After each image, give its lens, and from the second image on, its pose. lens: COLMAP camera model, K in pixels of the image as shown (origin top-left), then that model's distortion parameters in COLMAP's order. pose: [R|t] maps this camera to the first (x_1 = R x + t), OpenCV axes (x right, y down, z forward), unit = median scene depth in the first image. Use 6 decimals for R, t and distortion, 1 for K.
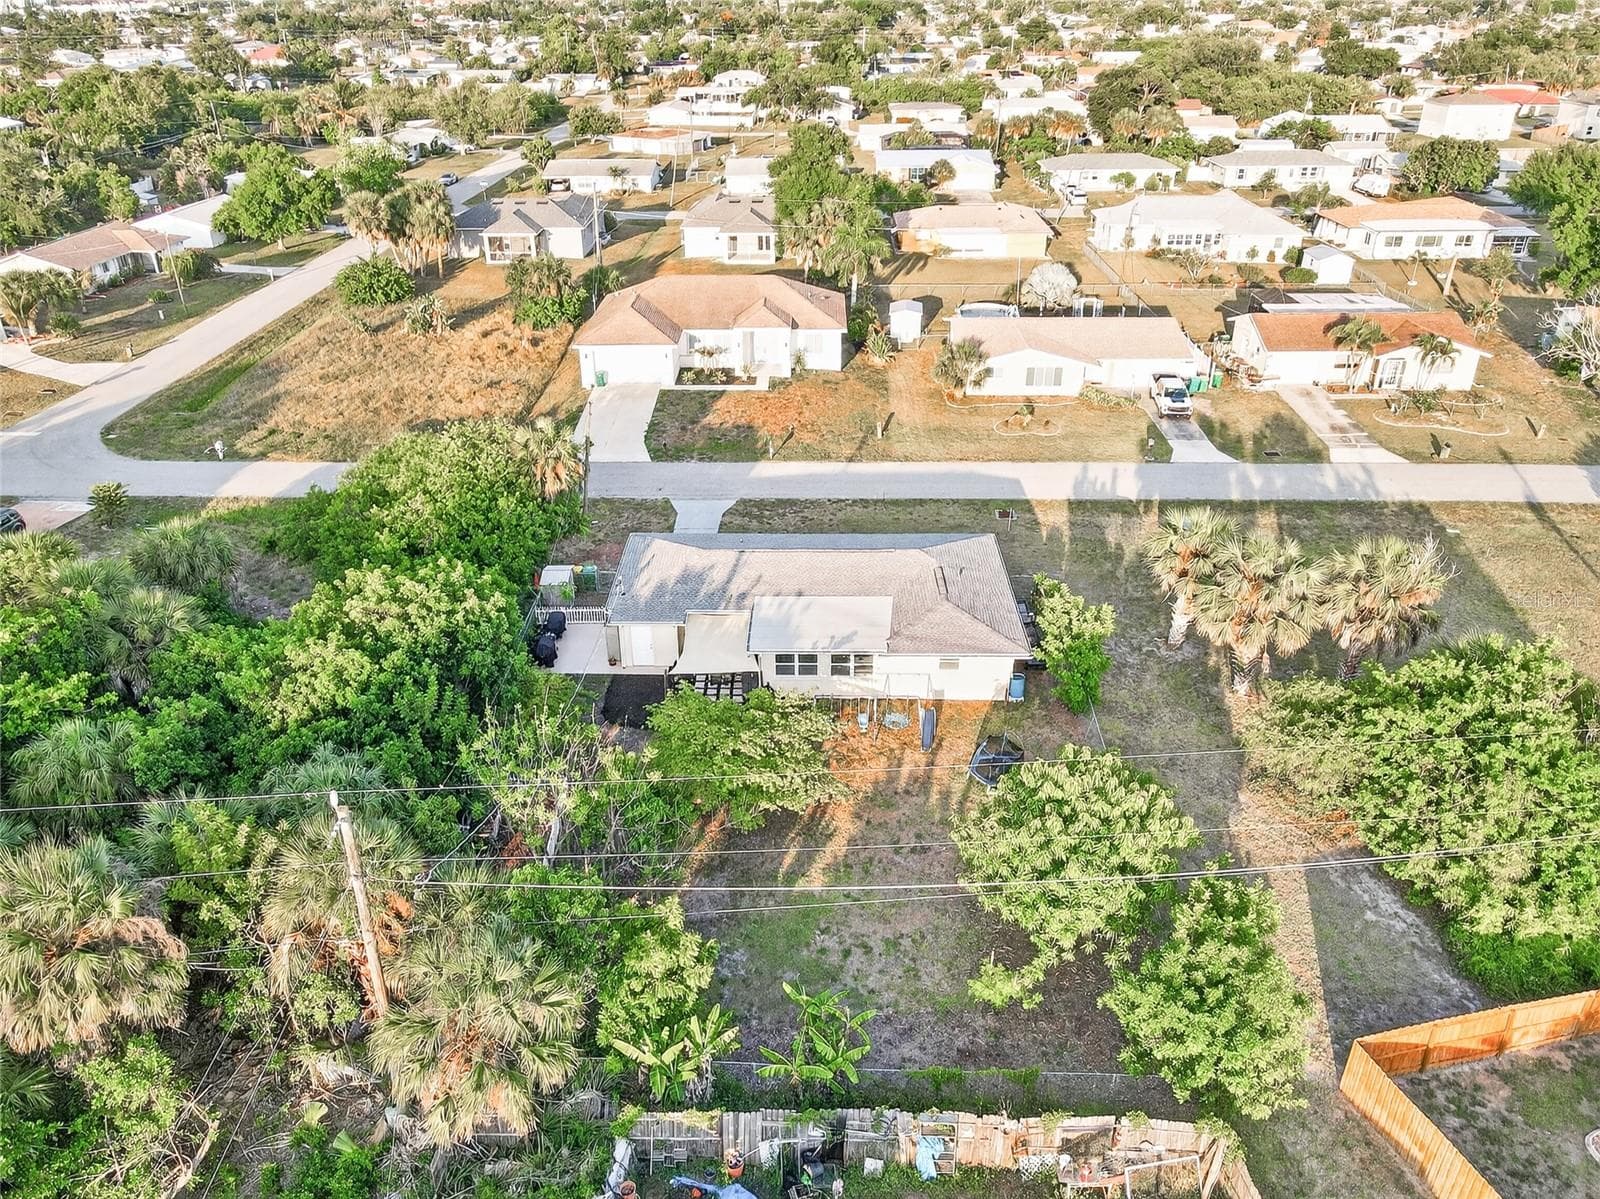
lens RADIAL K [[1172.3, 0, 792.8], [0, 1172.3, 596.1], [0, 0, 1]] dist [0.016902, -0.004735]
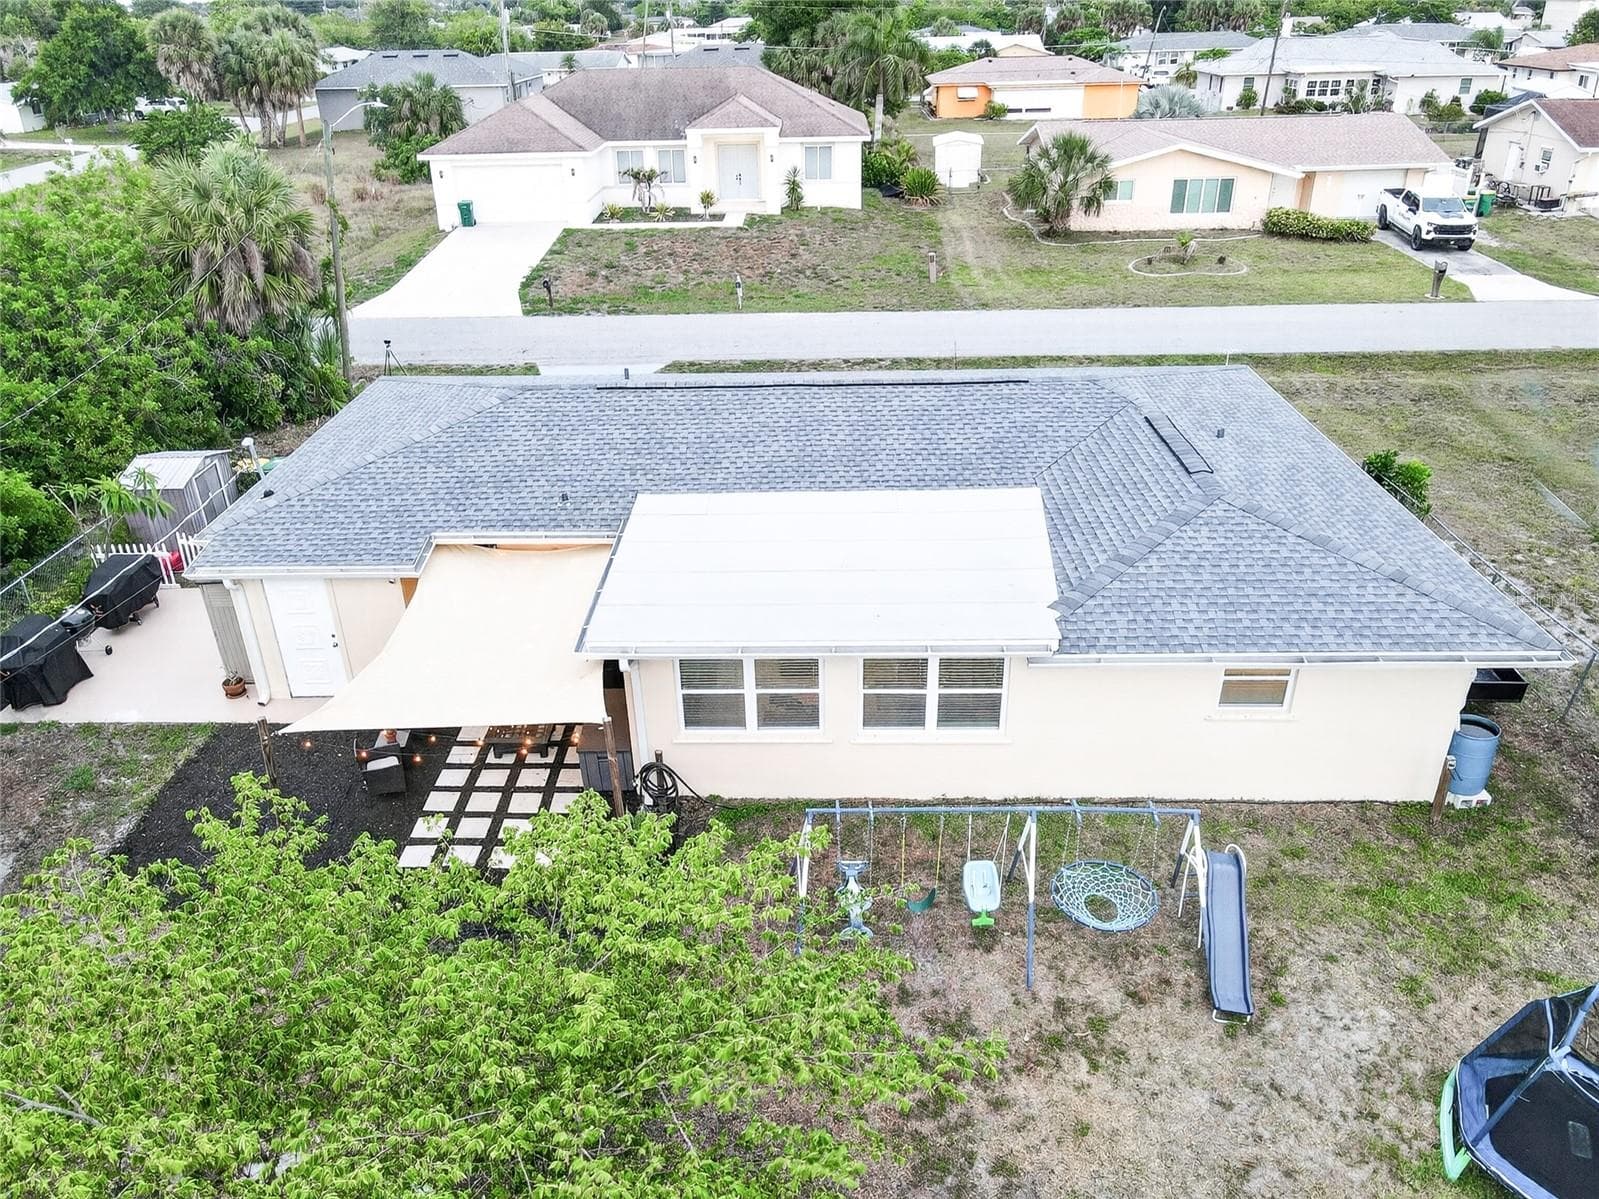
lens RADIAL K [[1171.6, 0, 792.5], [0, 1171.6, 601.4], [0, 0, 1]] dist [0.016902, -0.004735]
pose [[0.999863, -0.010904, -0.012490, 0.017328], [0.010833, 0.999925, -0.005744, 0.035586], [0.012551, 0.005608, 0.999906, 0.678242]]
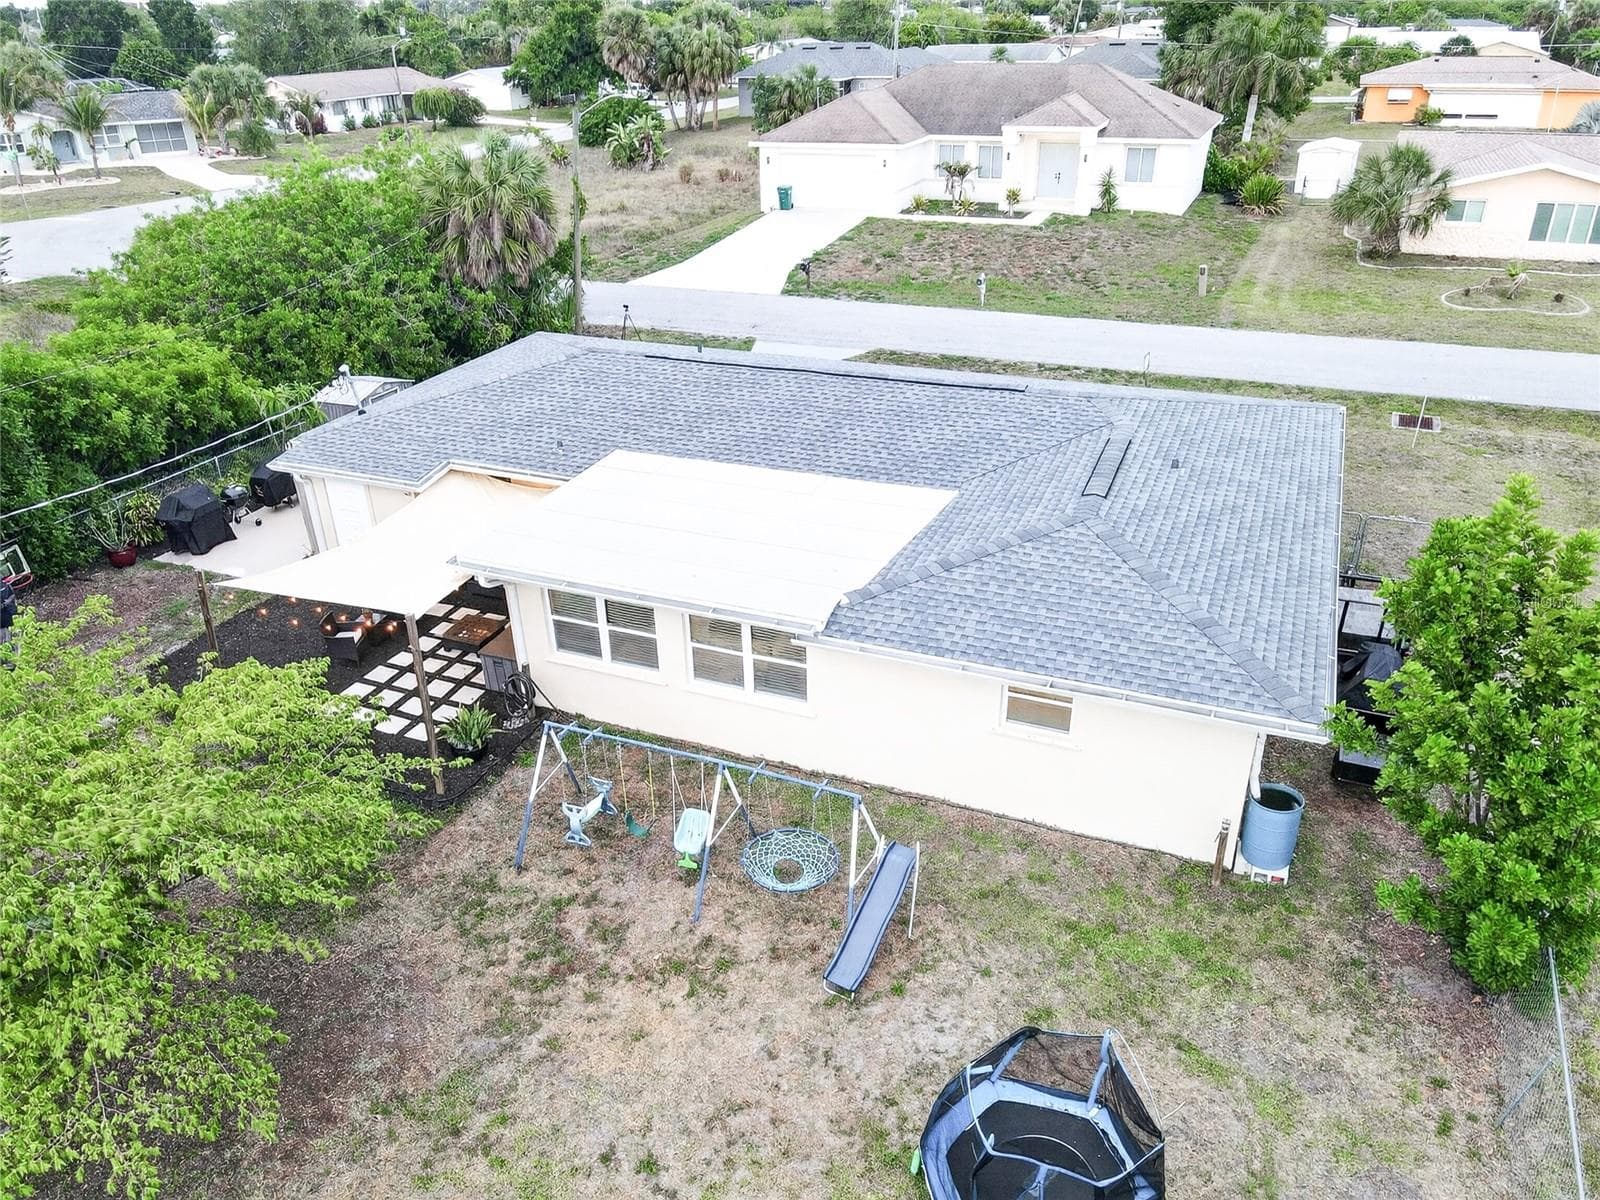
lens RADIAL K [[1172.3, 0, 803.2], [0, 1172.3, 609.3], [0, 0, 1]] dist [0.016902, -0.004735]
pose [[0.929009, 0.157252, -0.334984, 0.170002], [-0.156161, 0.987264, 0.030373, 0.032348], [0.335494, 0.024095, 0.941734, 0.676643]]
